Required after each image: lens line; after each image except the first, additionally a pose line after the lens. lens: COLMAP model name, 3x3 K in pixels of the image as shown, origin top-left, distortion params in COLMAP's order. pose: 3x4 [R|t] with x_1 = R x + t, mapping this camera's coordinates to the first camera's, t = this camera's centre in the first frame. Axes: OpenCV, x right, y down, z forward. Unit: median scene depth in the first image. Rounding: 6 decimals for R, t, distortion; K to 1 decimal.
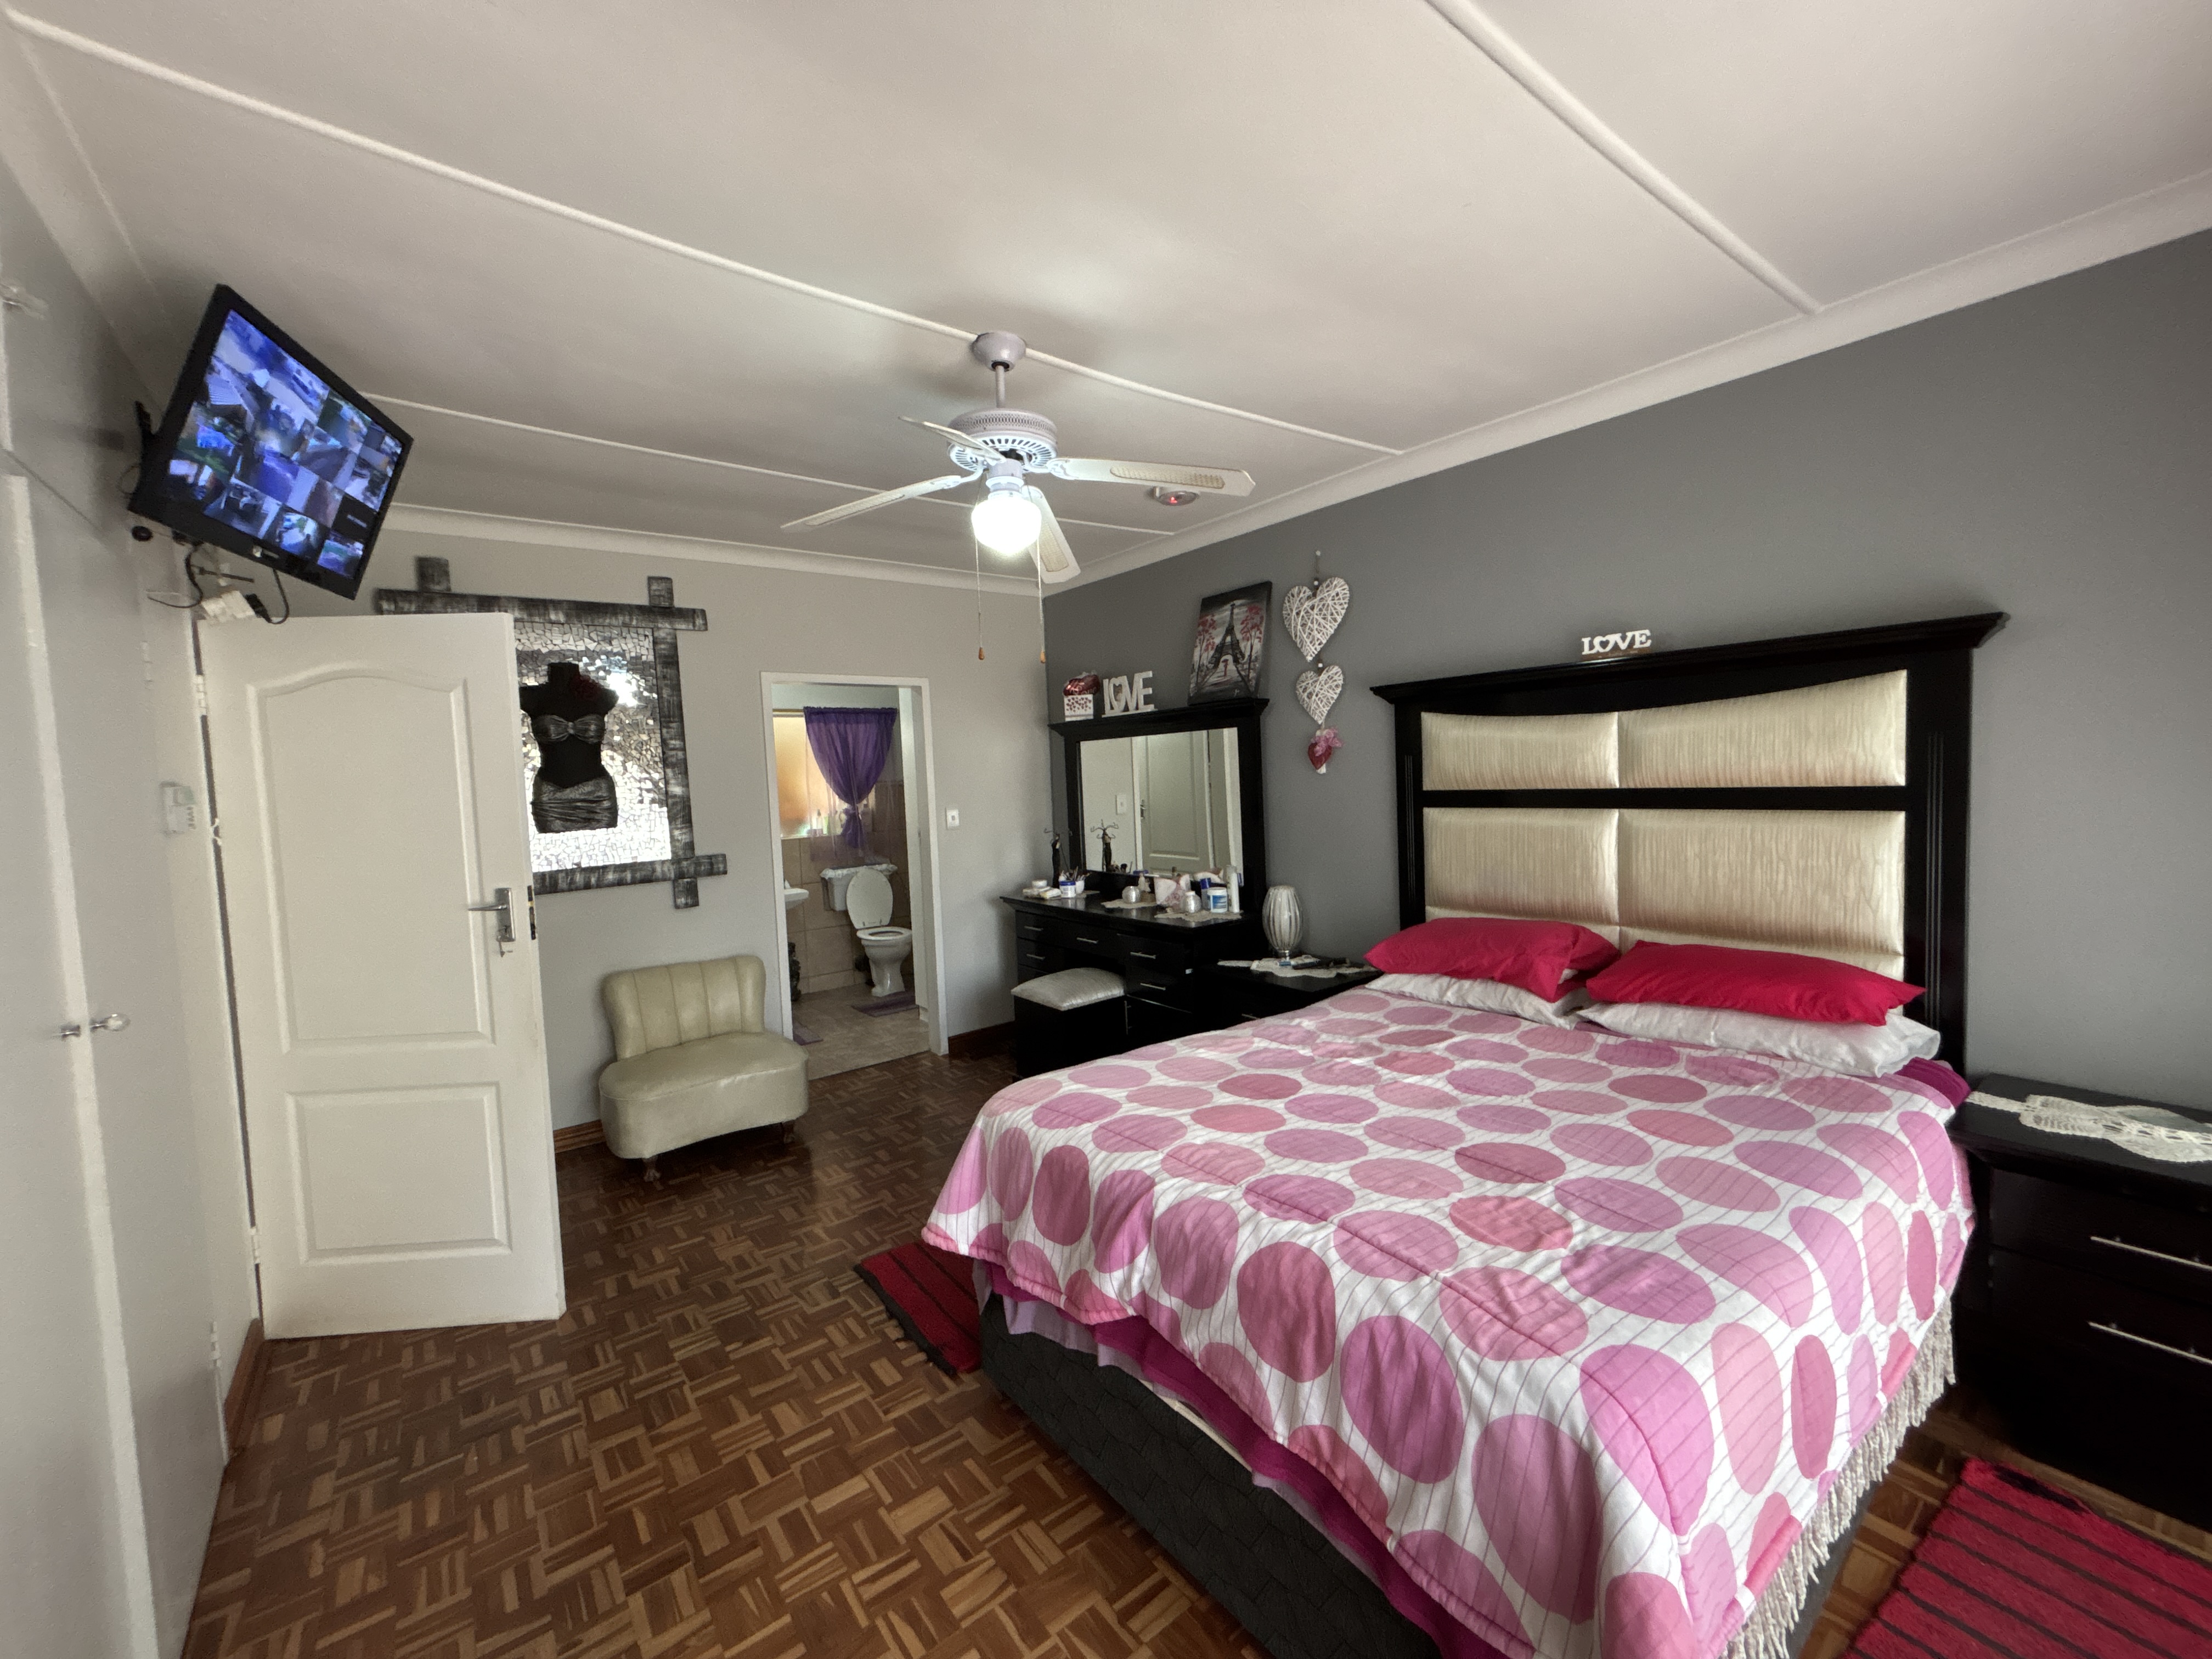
lens RADIAL K [[889.6, 0, 1112.2], [0, 889.6, 818.7], [0, 0, 1]] dist [0.000309, -0.001684]
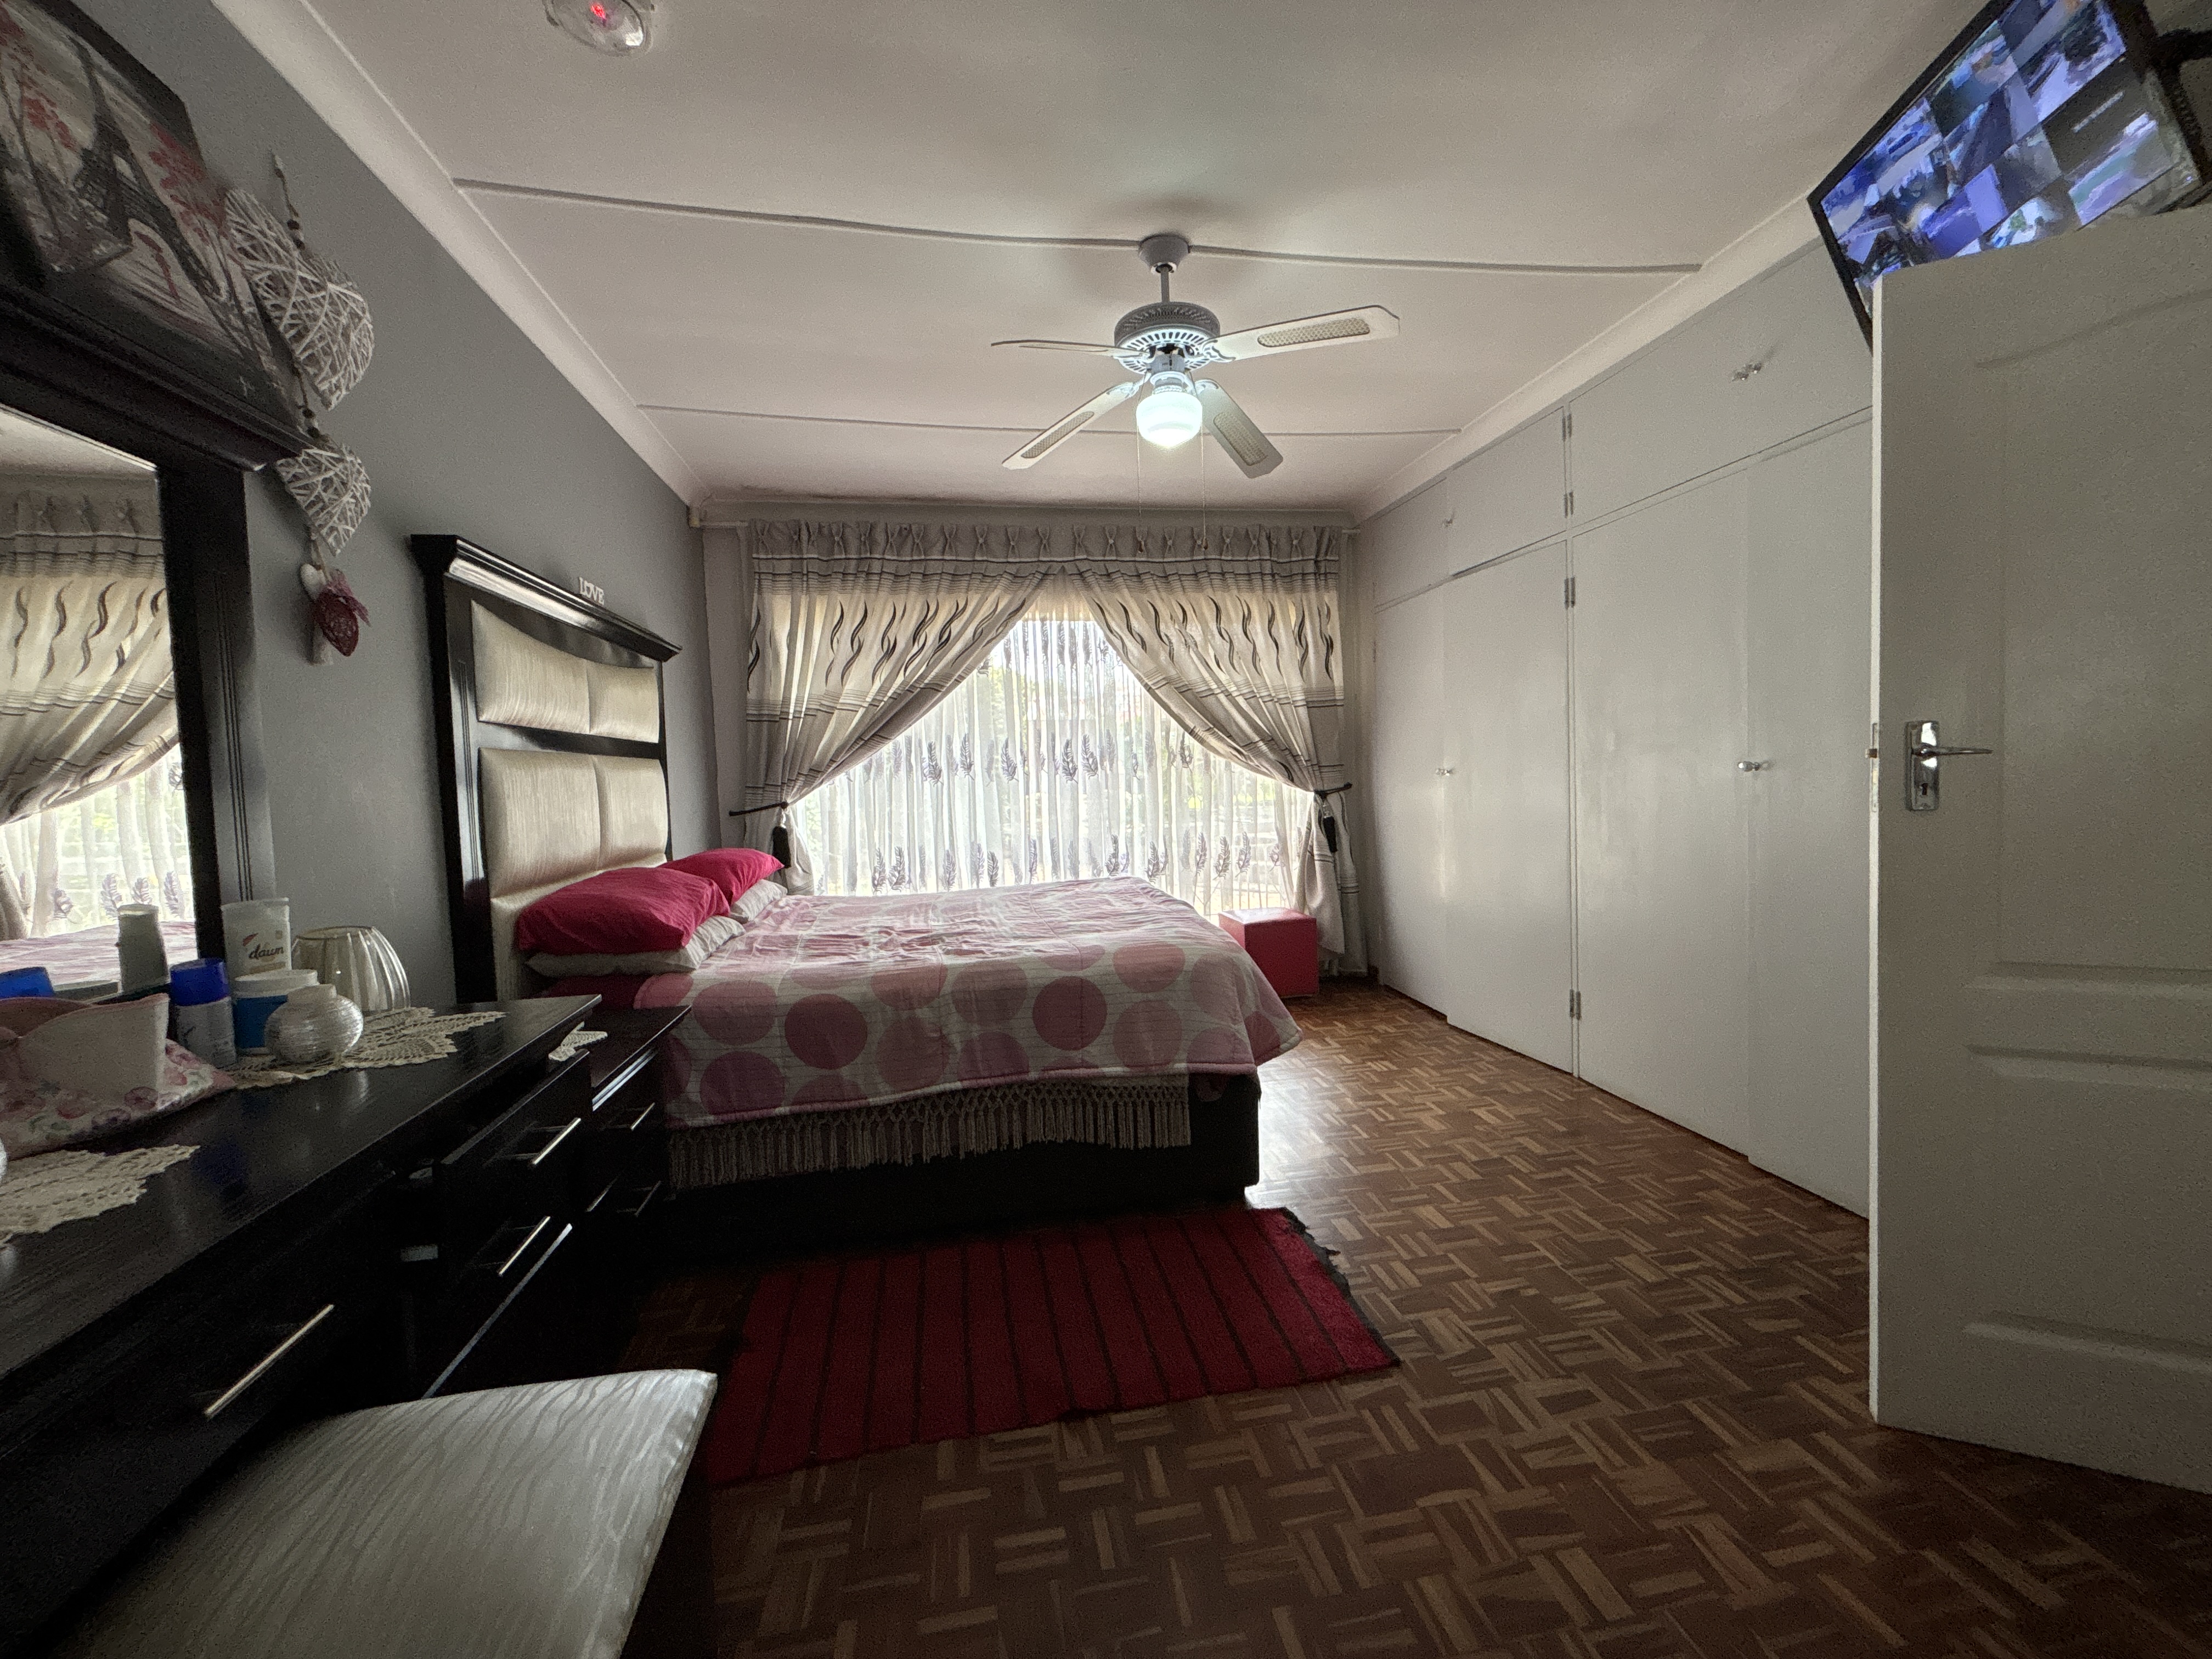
lens RADIAL K [[881.4, 0, 1110.5], [0, 881.4, 825.4], [0, 0, 1]] dist [-0.000192, 0.000233]
pose [[-0.880301, 0.047416, 0.472040, -0.595306], [0.099855, 0.991222, 0.086651, 0.047124], [-0.463787, 0.123414, -0.877308, 2.268124]]
